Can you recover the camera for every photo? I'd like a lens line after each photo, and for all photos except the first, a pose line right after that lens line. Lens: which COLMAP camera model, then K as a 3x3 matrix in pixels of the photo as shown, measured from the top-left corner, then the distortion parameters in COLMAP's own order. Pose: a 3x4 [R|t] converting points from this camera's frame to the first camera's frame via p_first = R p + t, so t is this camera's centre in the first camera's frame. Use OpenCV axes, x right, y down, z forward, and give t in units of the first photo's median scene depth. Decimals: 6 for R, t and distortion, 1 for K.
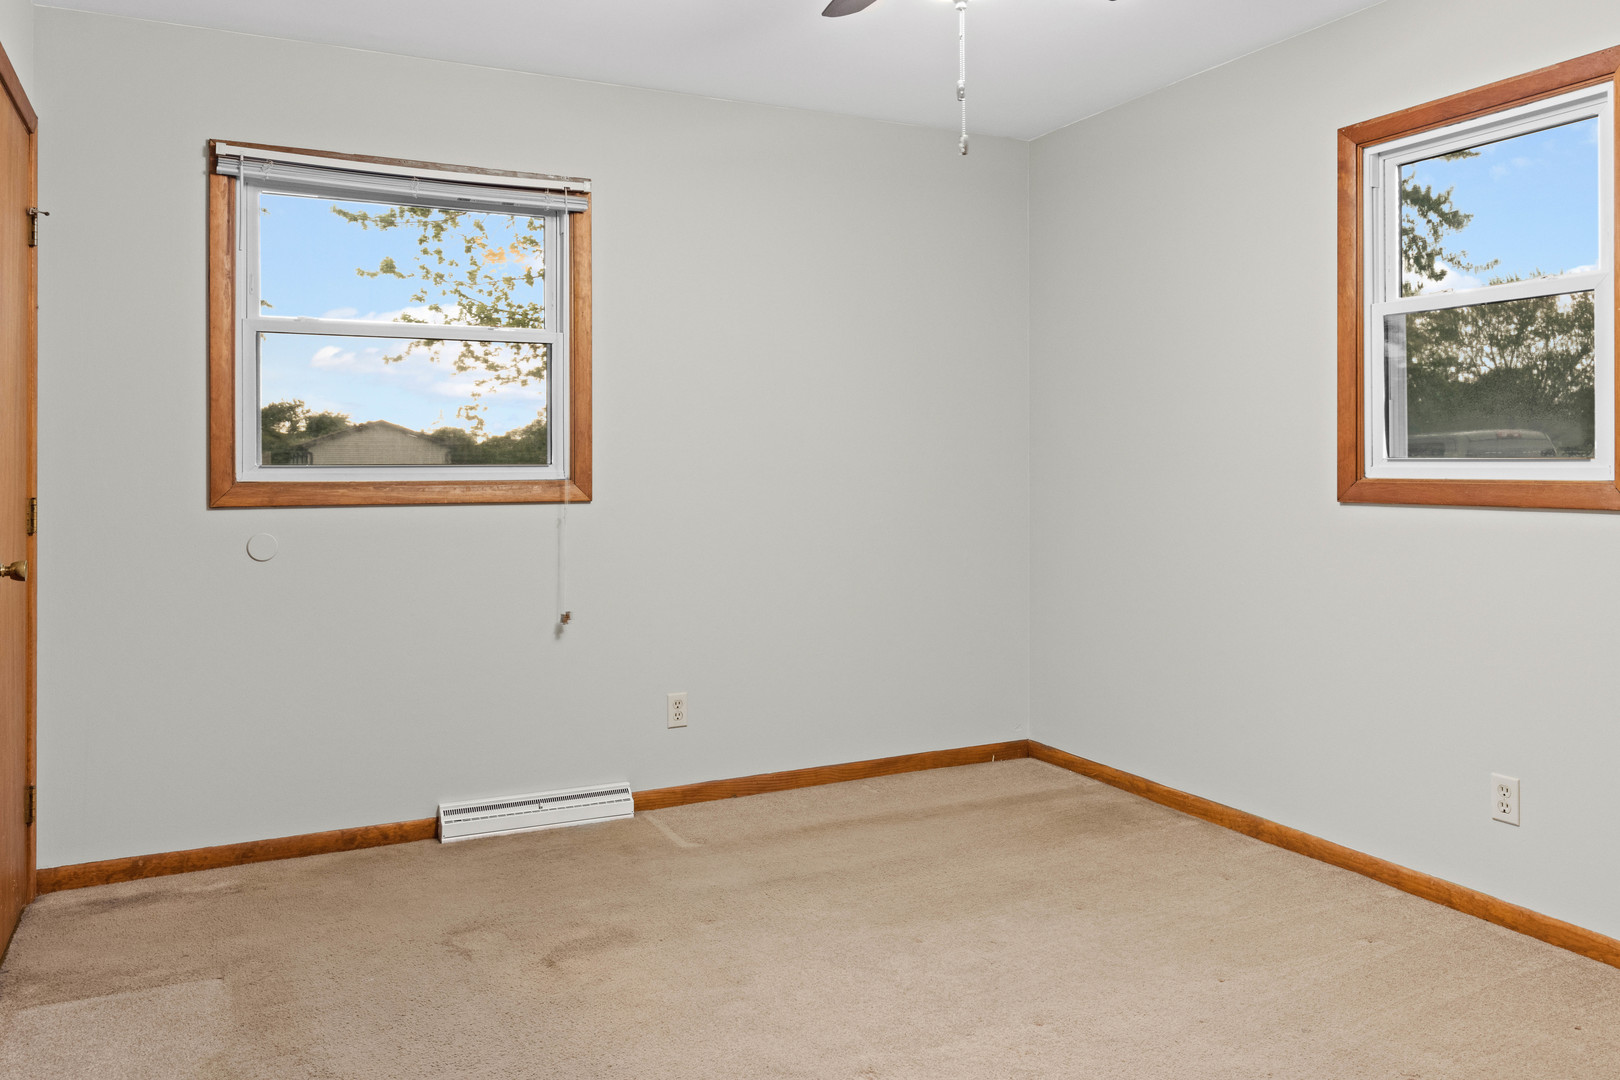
lens RADIAL K [[1240.7, 0, 818.9], [0, 1240.7, 470.6], [0, 0, 1]] dist [0.008823, 0.000881]
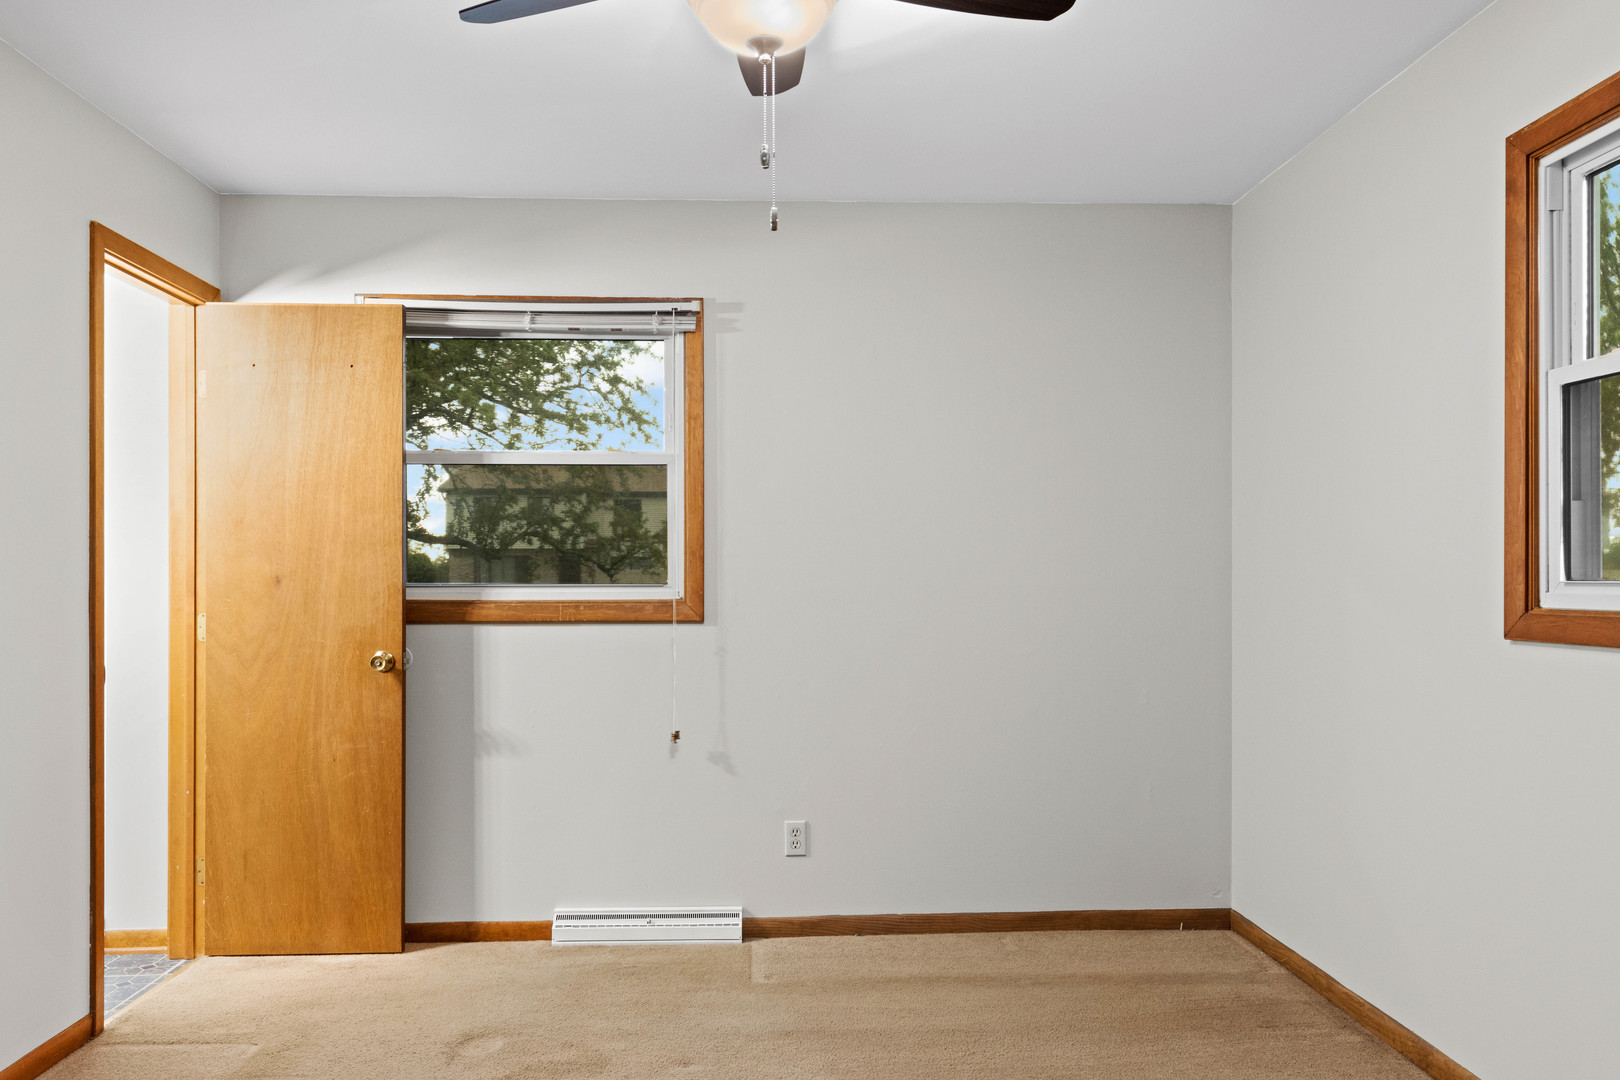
lens RADIAL K [[1217.7, 0, 807.6], [0, 1217.7, 592.0], [0, 0, 1]] dist [0.002315, 0.001269]
pose [[0.912027, 0.006264, -0.410082, 0.310475], [-0.004407, 0.999975, 0.005473, -0.005093], [0.410106, -0.003184, 0.912032, 0.150976]]
